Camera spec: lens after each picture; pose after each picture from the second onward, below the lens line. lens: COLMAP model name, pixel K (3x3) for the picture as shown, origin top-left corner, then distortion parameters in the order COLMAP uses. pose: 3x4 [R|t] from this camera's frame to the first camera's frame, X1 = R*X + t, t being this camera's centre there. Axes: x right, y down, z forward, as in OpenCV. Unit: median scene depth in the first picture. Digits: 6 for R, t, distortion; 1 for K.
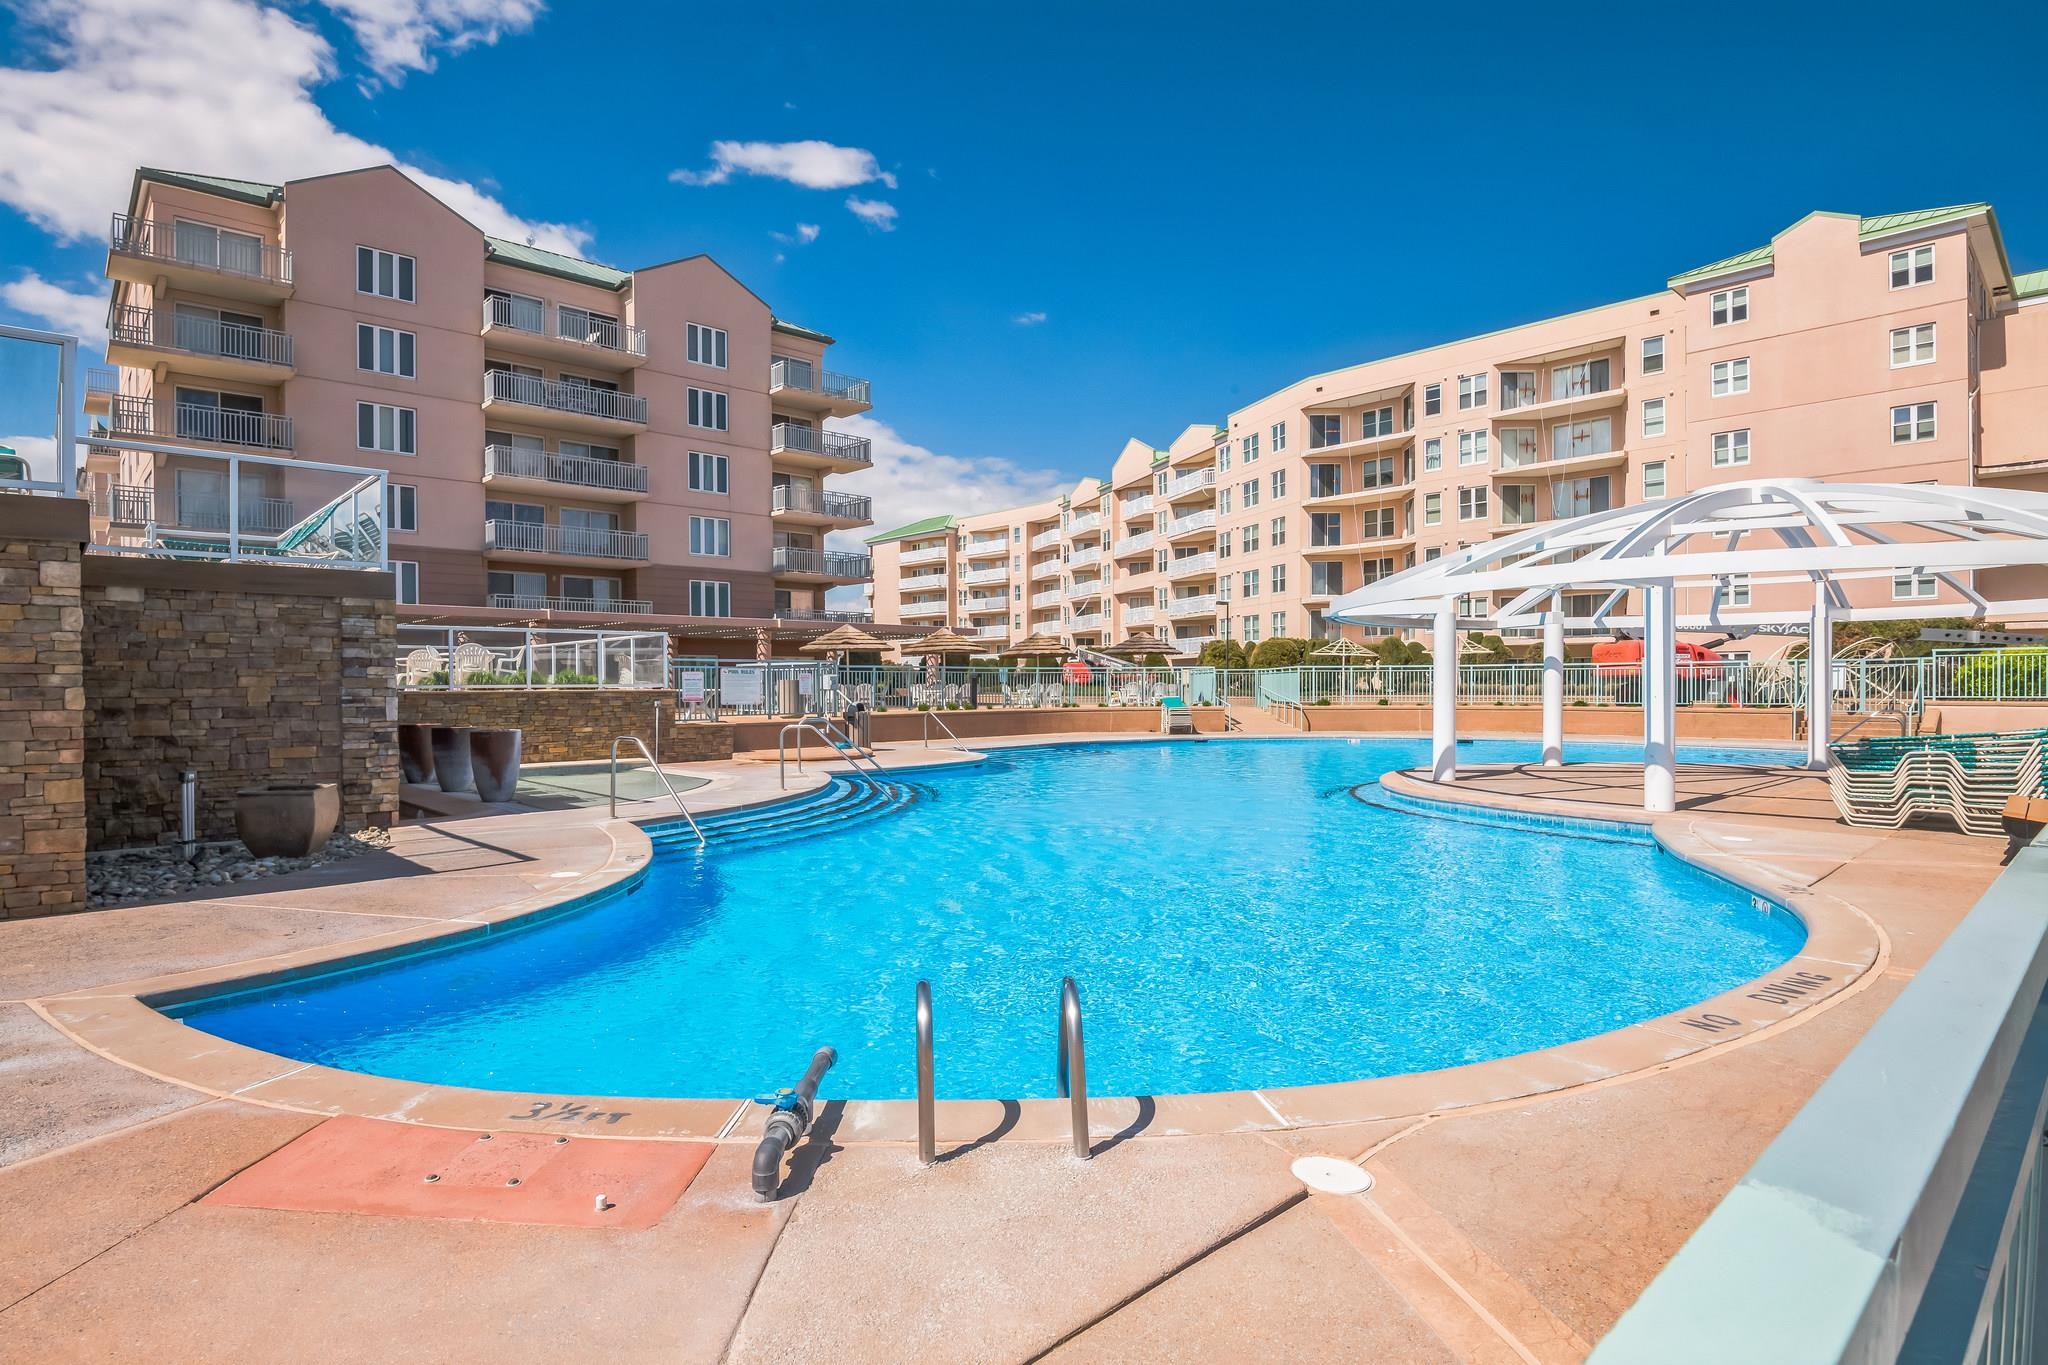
lens RADIAL K [[1075.2, 0, 1019.3], [0, 1075.2, 696.7], [0, 0, 1]] dist [-0.017587, -0.004046]
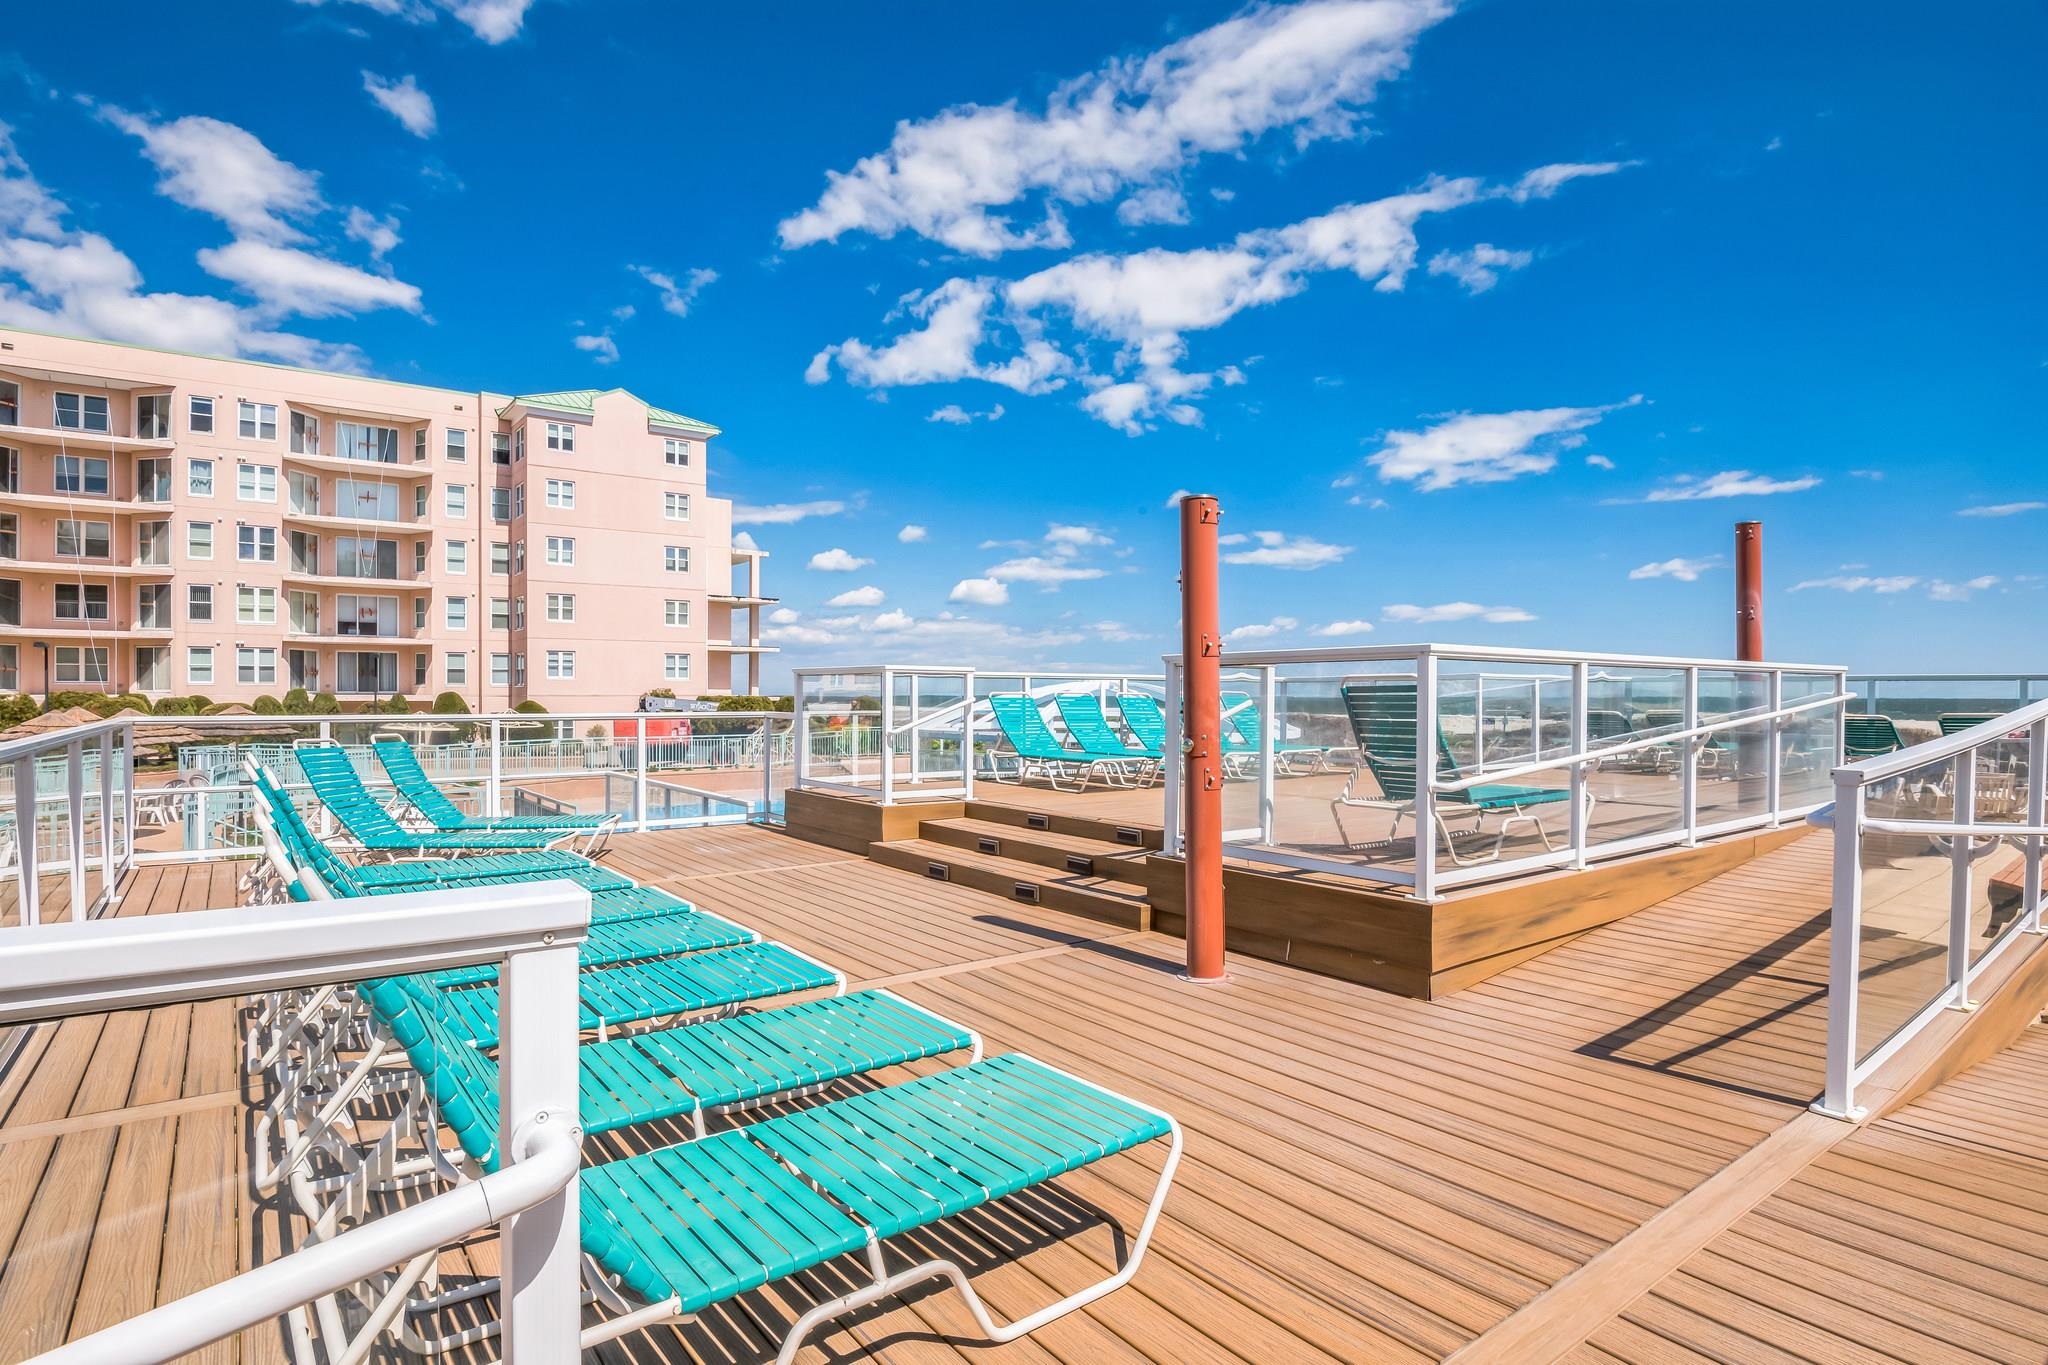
lens RADIAL K [[1075.2, 0, 1027.8], [0, 1075.2, 702.5], [0, 0, 1]] dist [-0.017587, -0.004046]
pose [[0.103965, 0.006556, 0.994559, -0.435774], [0.012084, 0.999896, -0.007854, -0.032509], [-0.994508, 0.012835, 0.103875, 0.274285]]
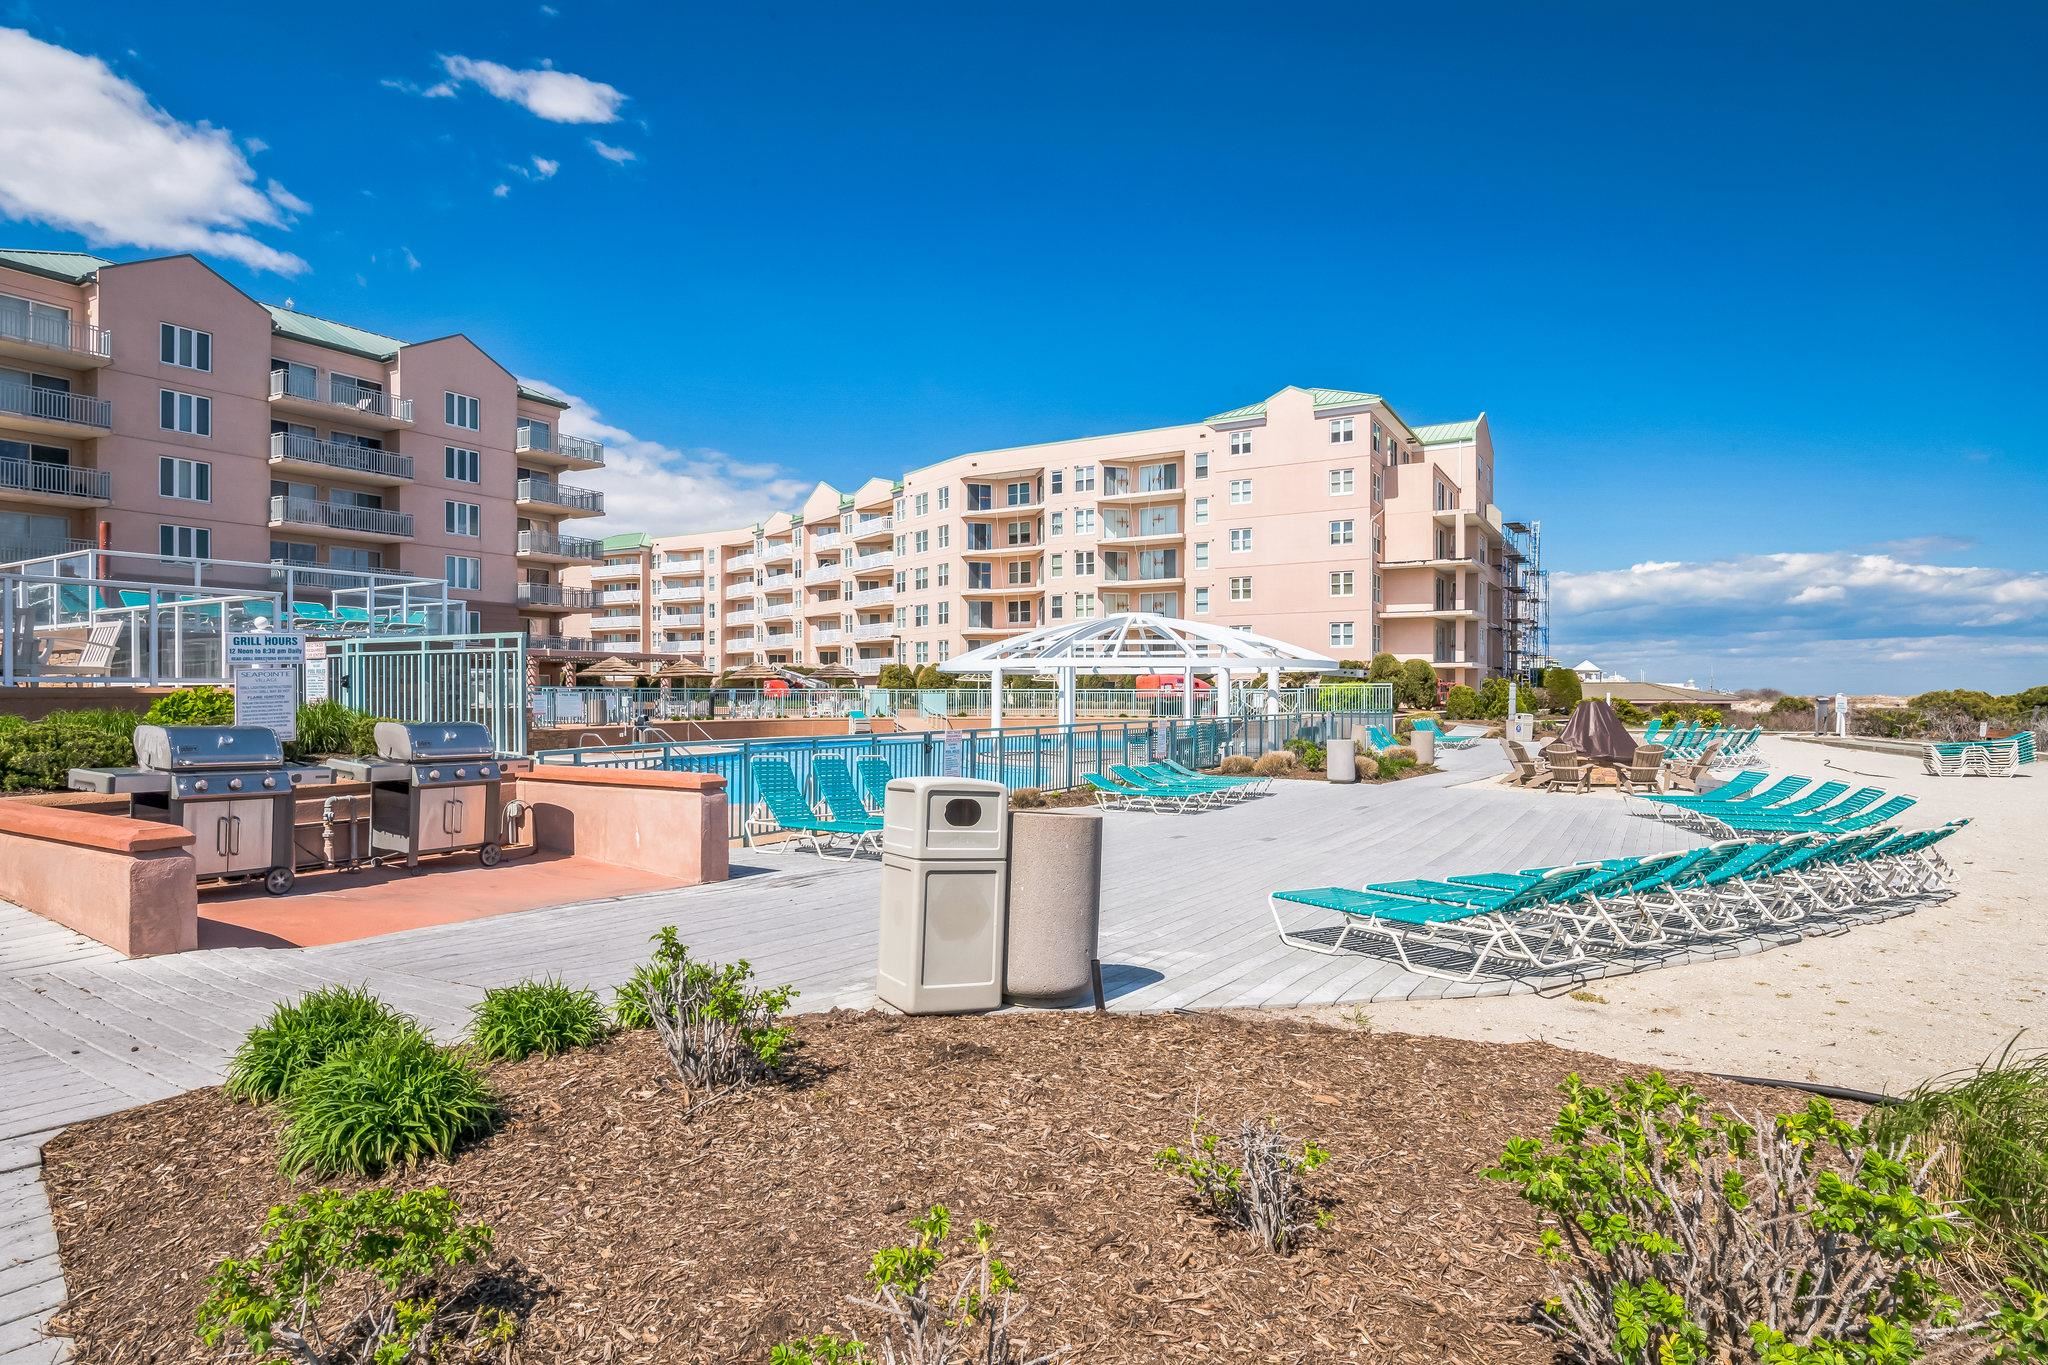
lens RADIAL K [[1075.2, 0, 1029.8], [0, 1075.2, 715.3], [0, 0, 1]] dist [-0.017587, -0.004046]
pose [[0.954859, -0.000864, 0.297059, -0.039341], [-0.001560, 0.999967, 0.007922, -0.003327], [-0.297056, -0.008028, 0.954826, -0.270528]]
